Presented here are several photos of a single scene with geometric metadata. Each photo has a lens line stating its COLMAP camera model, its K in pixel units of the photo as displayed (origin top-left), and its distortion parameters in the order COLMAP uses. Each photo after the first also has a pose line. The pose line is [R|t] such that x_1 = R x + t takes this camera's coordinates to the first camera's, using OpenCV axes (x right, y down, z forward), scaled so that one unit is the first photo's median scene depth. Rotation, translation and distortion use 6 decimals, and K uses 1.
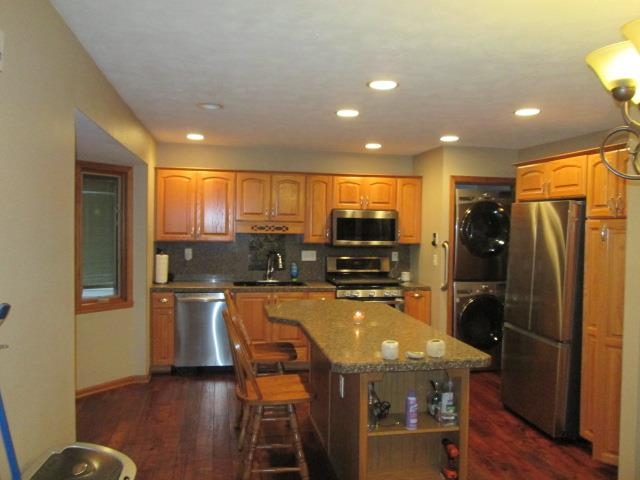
lens RADIAL K [[550.0, 0, 320.0], [0, 550.0, 240.0], [0, 0, 1]] dist [-0.003432, -0.009172]
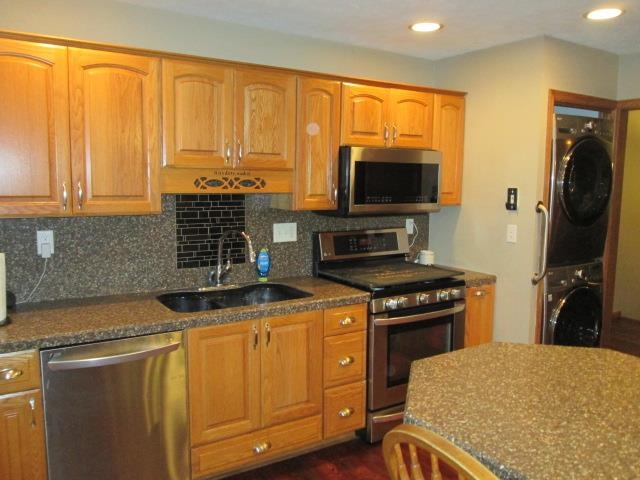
lens RADIAL K [[550.0, 0, 320.0], [0, 550.0, 240.0], [0, 0, 1]] dist [-0.003432, -0.009172]
pose [[0.924071, -0.049835, 0.378958, -0.205633], [0.013672, 0.995139, 0.097527, -0.017448], [-0.381976, -0.084941, 0.920260, 0.518032]]
